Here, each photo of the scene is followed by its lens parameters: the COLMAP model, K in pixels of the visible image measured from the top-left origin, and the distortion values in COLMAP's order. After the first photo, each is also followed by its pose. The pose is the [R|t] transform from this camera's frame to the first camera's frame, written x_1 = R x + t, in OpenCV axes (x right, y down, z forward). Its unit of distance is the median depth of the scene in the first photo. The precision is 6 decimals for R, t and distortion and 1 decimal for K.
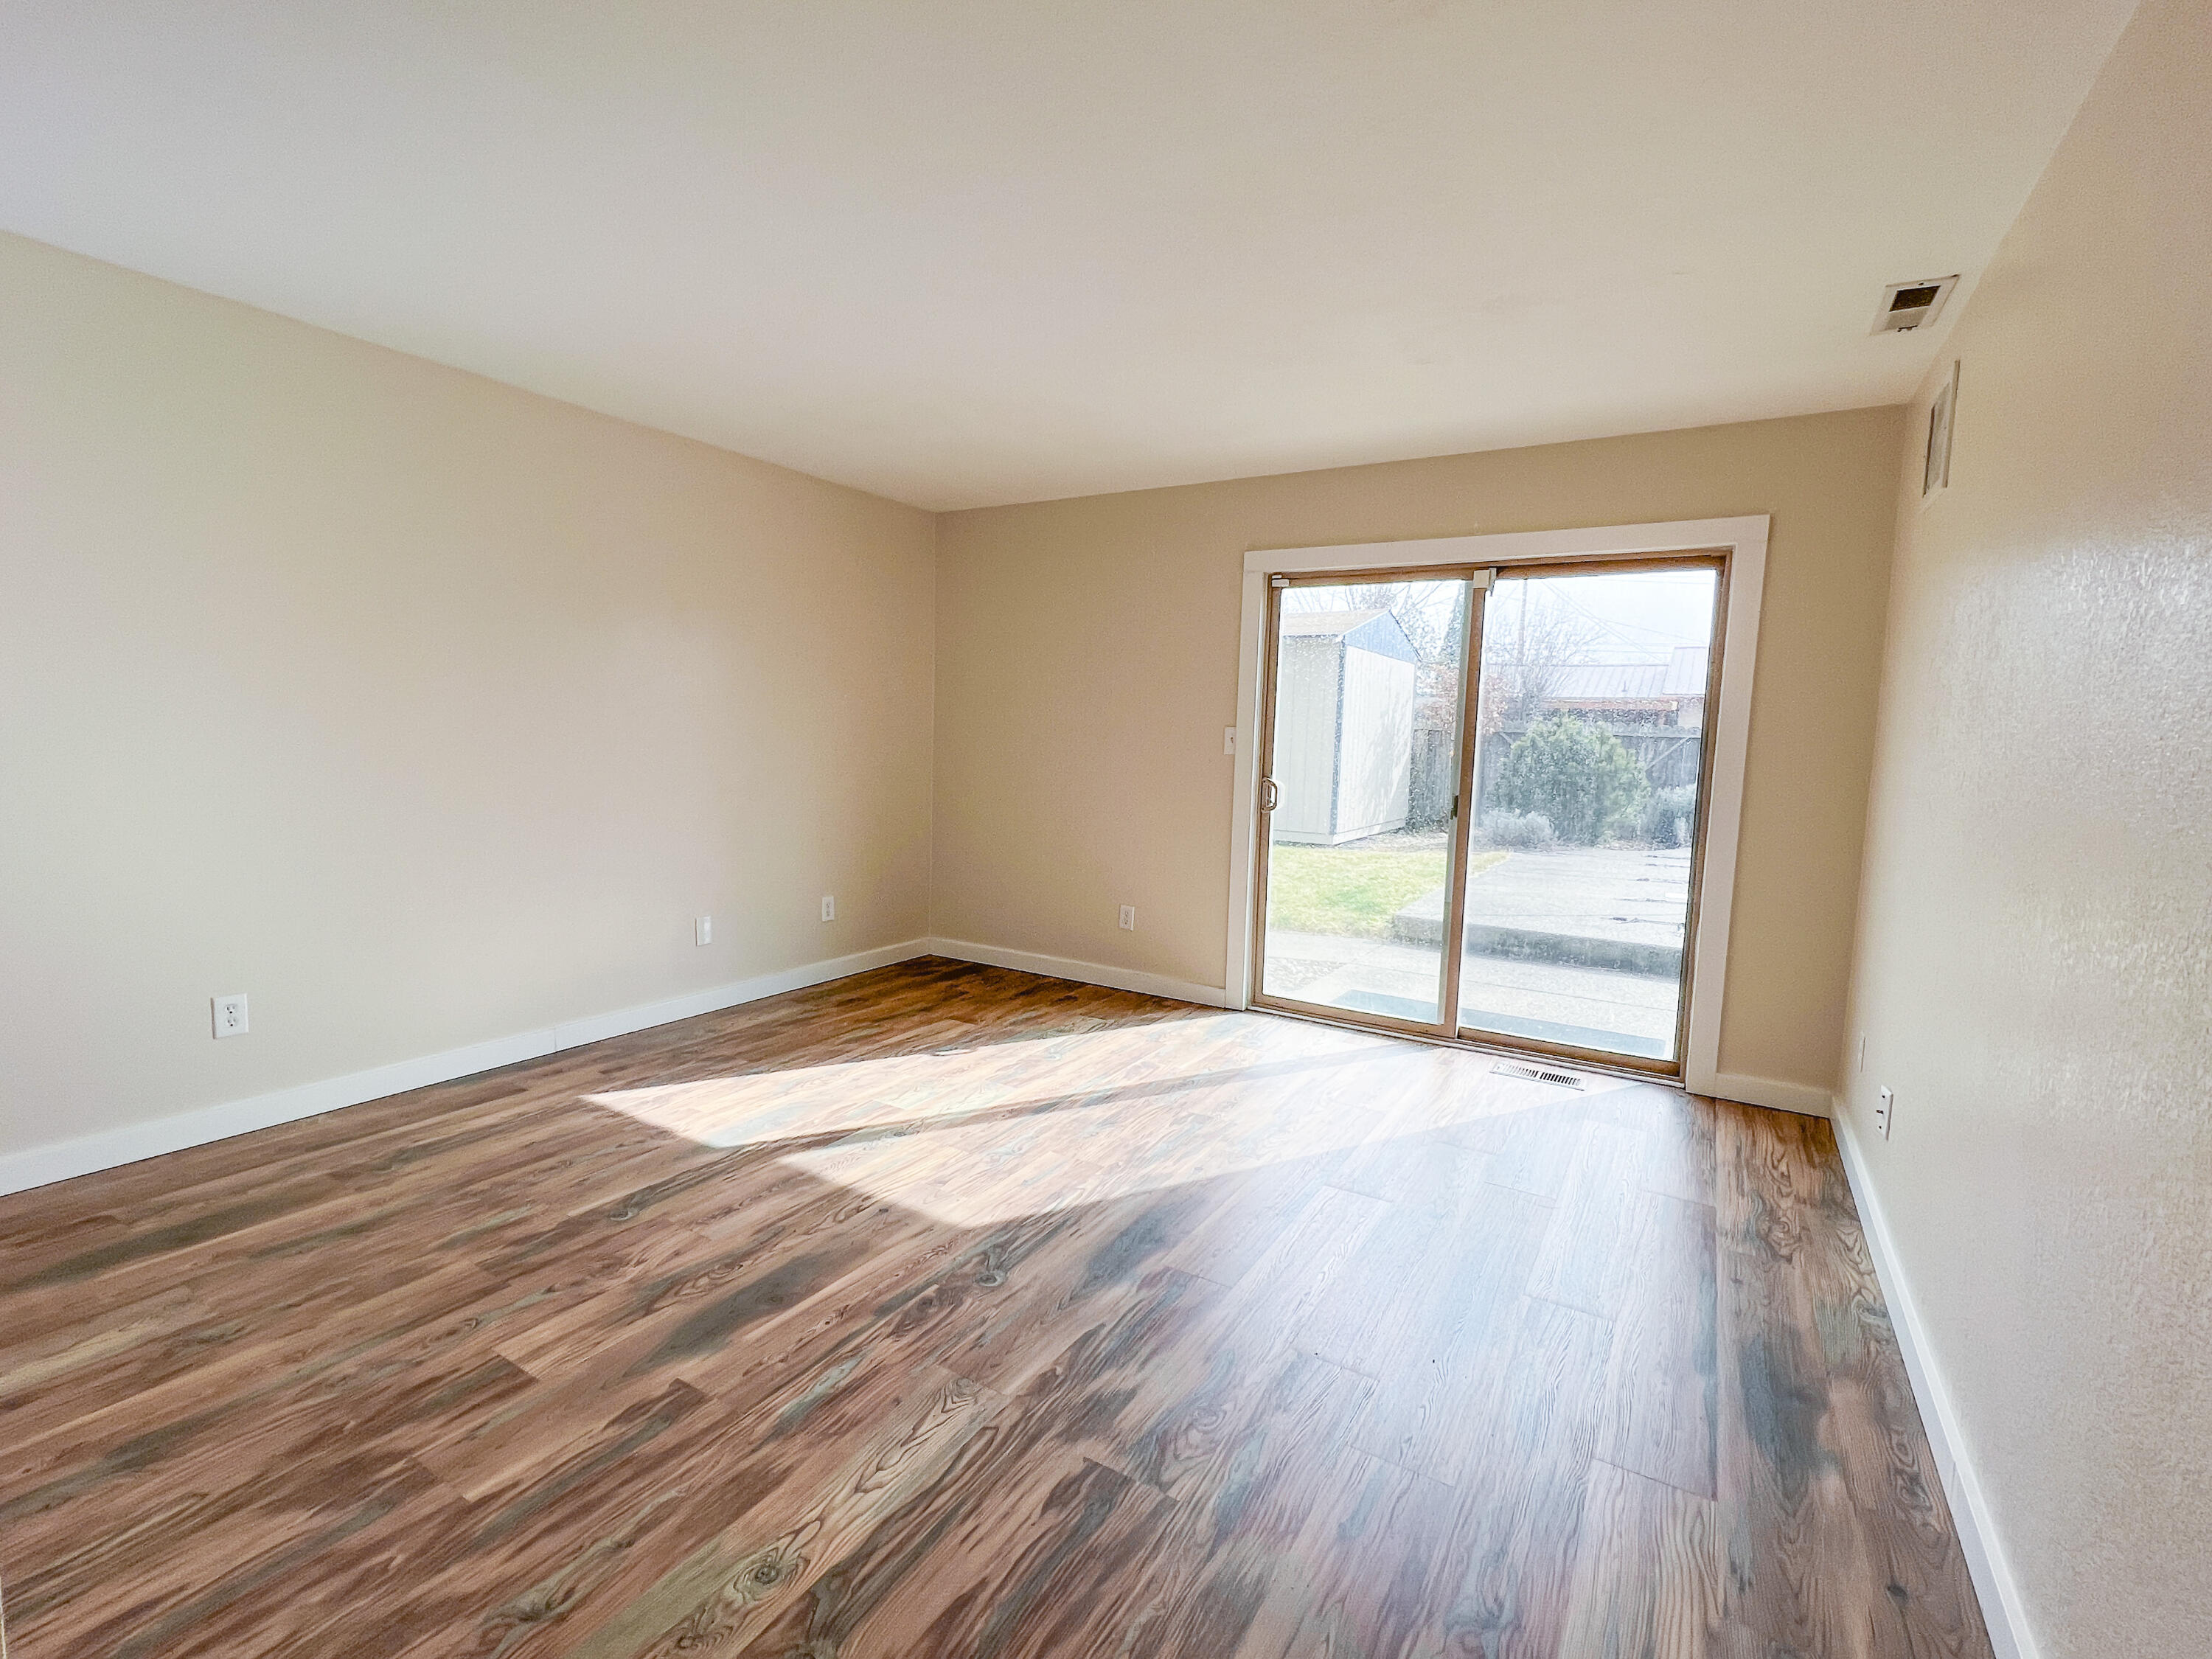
lens RADIAL K [[1003.7, 0, 1106.0], [0, 1003.7, 829.5], [0, 0, 1]] dist [-0.000632, -0.000135]
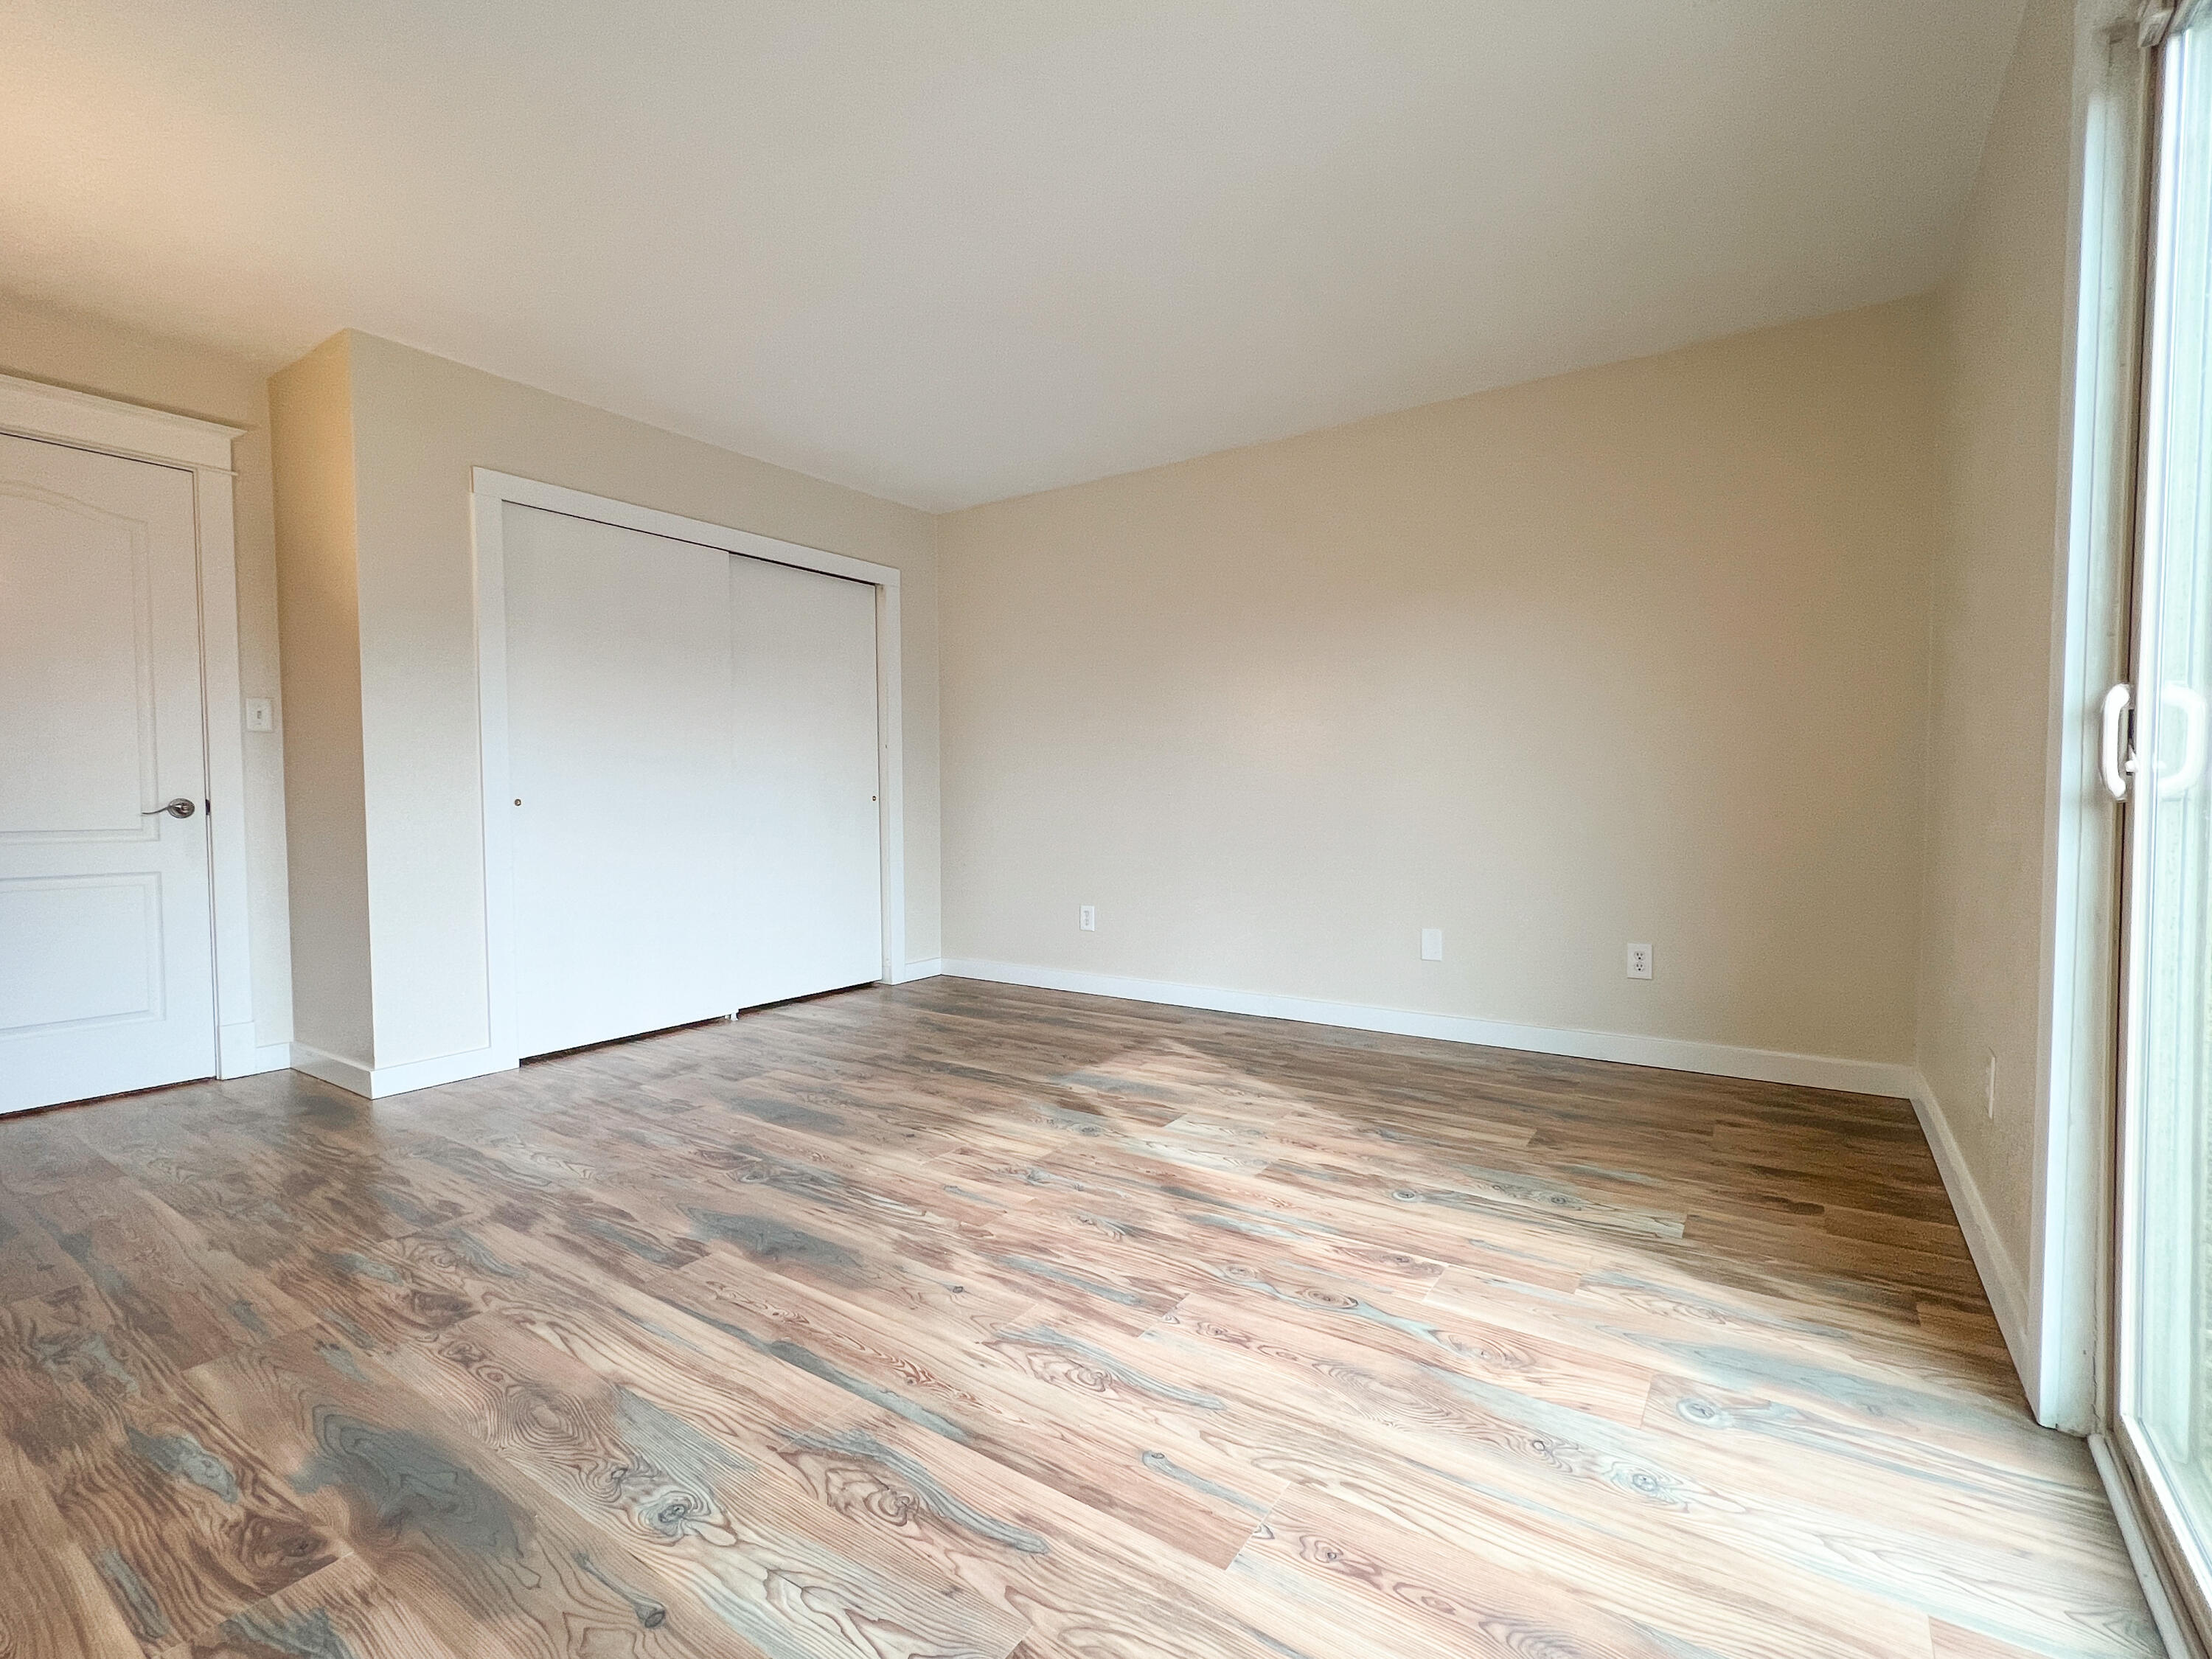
lens RADIAL K [[1003.7, 0, 1106.0], [0, 1003.7, 829.5], [0, 0, 1]] dist [-0.000632, -0.000135]
pose [[-0.055849, 0.005214, -0.998426, 0.581460], [-0.091199, 0.995779, 0.010301, 0.019159], [0.994265, 0.091631, -0.055138, 0.869500]]
